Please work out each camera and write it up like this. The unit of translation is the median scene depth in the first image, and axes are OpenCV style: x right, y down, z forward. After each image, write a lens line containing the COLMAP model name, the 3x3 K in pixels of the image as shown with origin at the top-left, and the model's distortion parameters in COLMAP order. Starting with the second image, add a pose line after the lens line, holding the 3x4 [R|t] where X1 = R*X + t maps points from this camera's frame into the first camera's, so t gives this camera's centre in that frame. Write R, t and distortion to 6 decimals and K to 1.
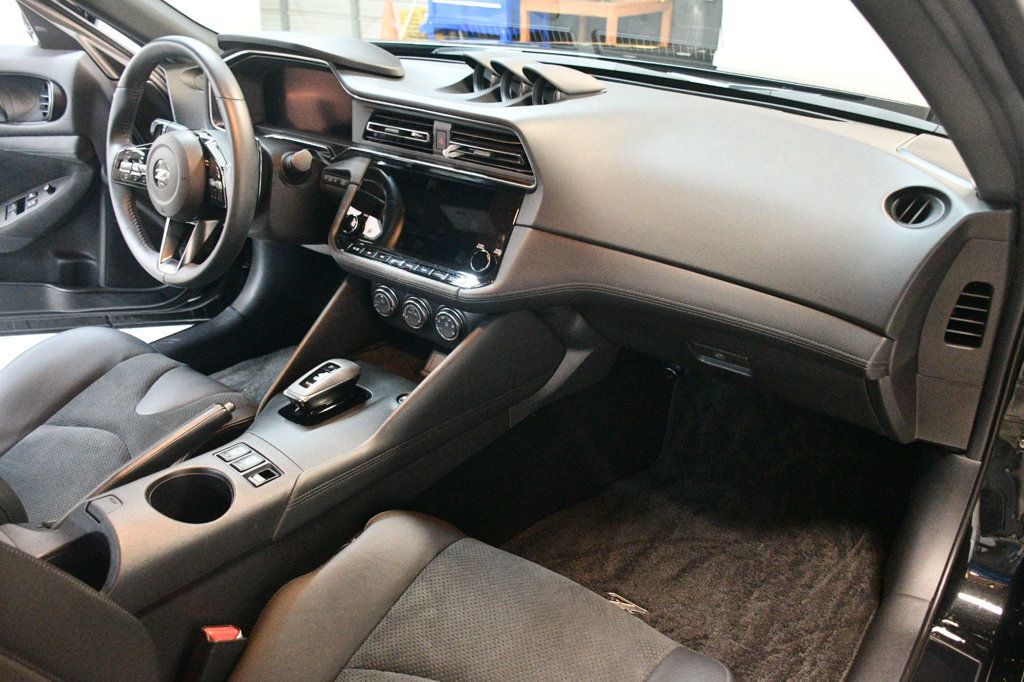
lens RADIAL K [[825.4, 0, 512.0], [0, 825.4, 341.0], [0, 0, 1]] dist [-0.026209, -0.000017]
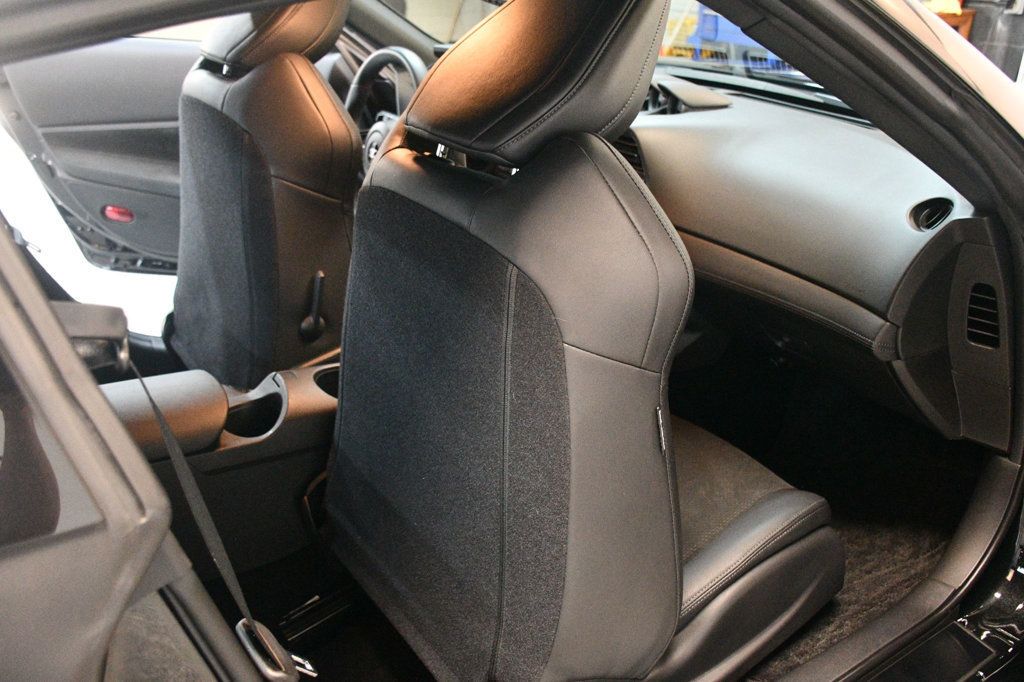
lens RADIAL K [[911.2, 0, 512.0], [0, 911.2, 341.0], [0, 0, 1]] dist [-0.157641, 0.323591]
pose [[0.951052, 0.121572, -0.284114, 0.241170], [-0.131294, 0.991225, -0.015355, 0.088242], [0.279754, 0.051905, 0.958668, -0.296771]]
